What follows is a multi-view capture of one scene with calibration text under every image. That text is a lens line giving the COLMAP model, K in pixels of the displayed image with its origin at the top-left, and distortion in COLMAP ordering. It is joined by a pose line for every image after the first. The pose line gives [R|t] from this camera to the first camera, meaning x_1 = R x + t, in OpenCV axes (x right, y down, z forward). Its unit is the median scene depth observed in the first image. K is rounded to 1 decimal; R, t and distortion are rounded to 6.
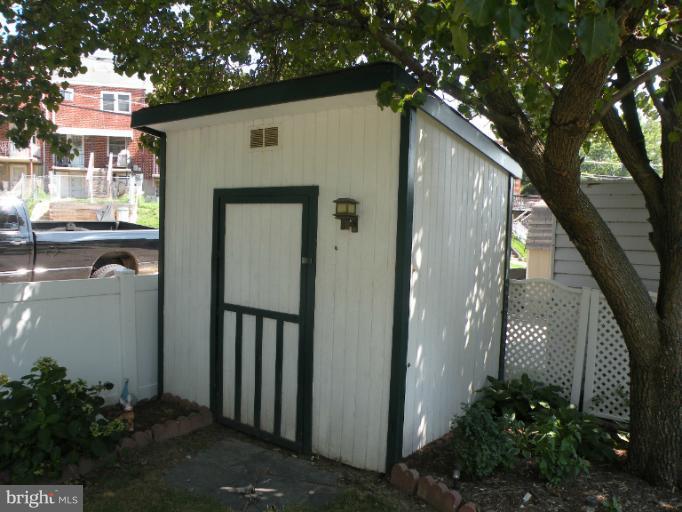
lens RADIAL K [[560.5, 0, 341.0], [0, 560.5, 256.0], [0, 0, 1]] dist [-0.127423, 0.126150]
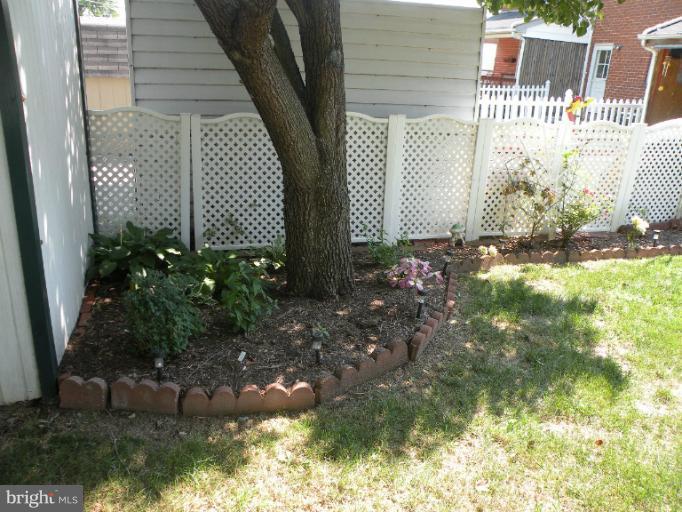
lens RADIAL K [[560.5, 0, 341.0], [0, 560.5, 256.0], [0, 0, 1]] dist [-0.127423, 0.126150]
pose [[0.604375, -0.251130, 0.756085, -0.133835], [0.016972, 0.952864, 0.302922, 0.011409], [-0.796519, -0.170246, 0.580150, 0.249127]]
